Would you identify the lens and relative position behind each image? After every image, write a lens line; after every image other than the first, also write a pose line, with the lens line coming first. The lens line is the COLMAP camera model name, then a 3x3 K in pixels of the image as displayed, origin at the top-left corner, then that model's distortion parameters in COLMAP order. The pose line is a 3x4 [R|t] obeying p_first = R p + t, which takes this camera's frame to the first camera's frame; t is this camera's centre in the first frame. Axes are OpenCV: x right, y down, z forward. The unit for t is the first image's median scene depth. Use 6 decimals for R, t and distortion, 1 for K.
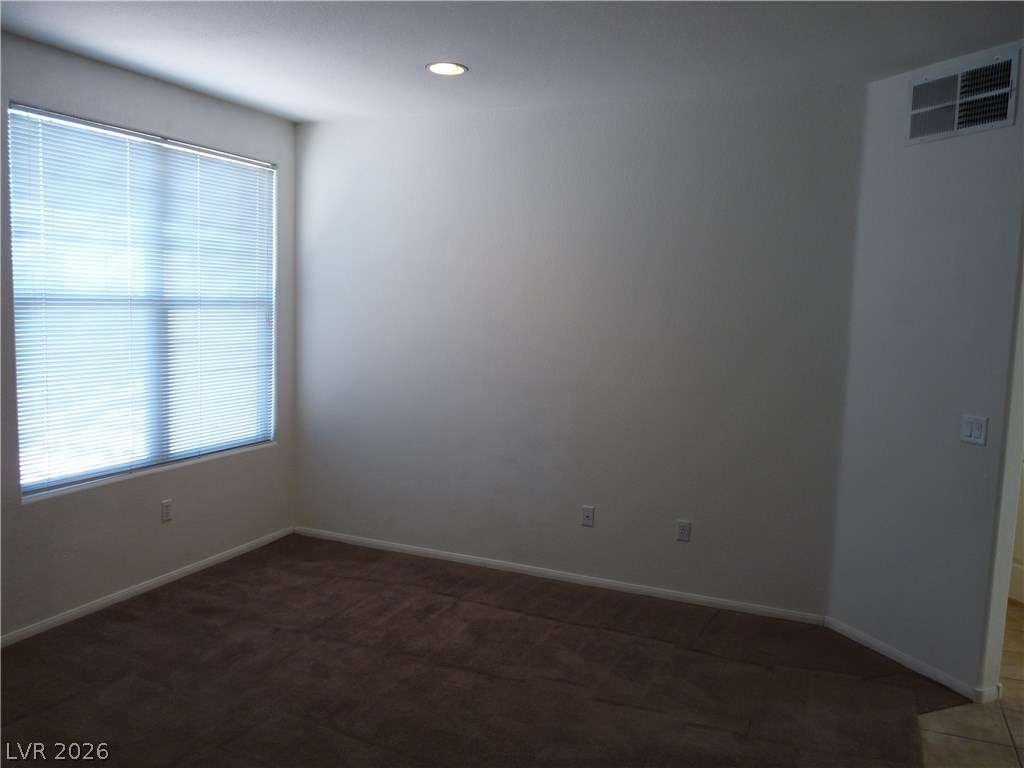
lens RADIAL K [[824.6, 0, 502.1], [0, 824.6, 382.5], [0, 0, 1]] dist [-0.006041, -0.017465]
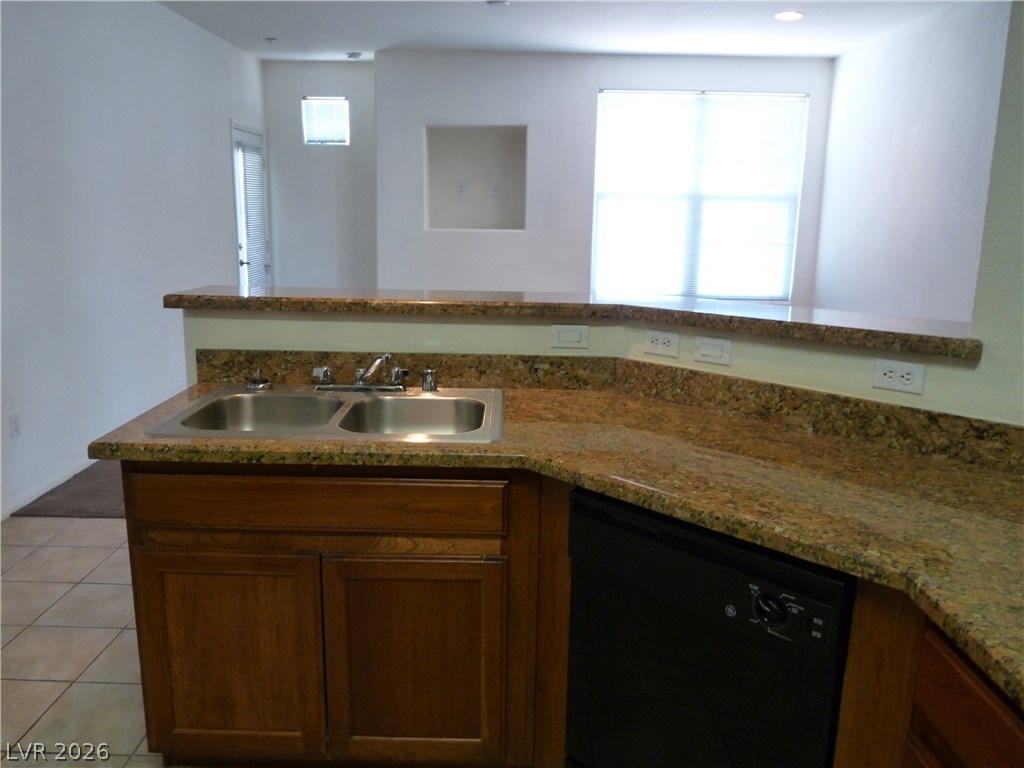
lens RADIAL K [[824.6, 0, 507.3], [0, 824.6, 383.7], [0, 0, 1]] dist [-0.006041, -0.017465]
pose [[0.397473, 0.171499, -0.901445, 0.944057], [-0.101665, 0.984562, 0.142485, 0.069411], [0.911965, 0.035012, 0.408772, 0.017944]]
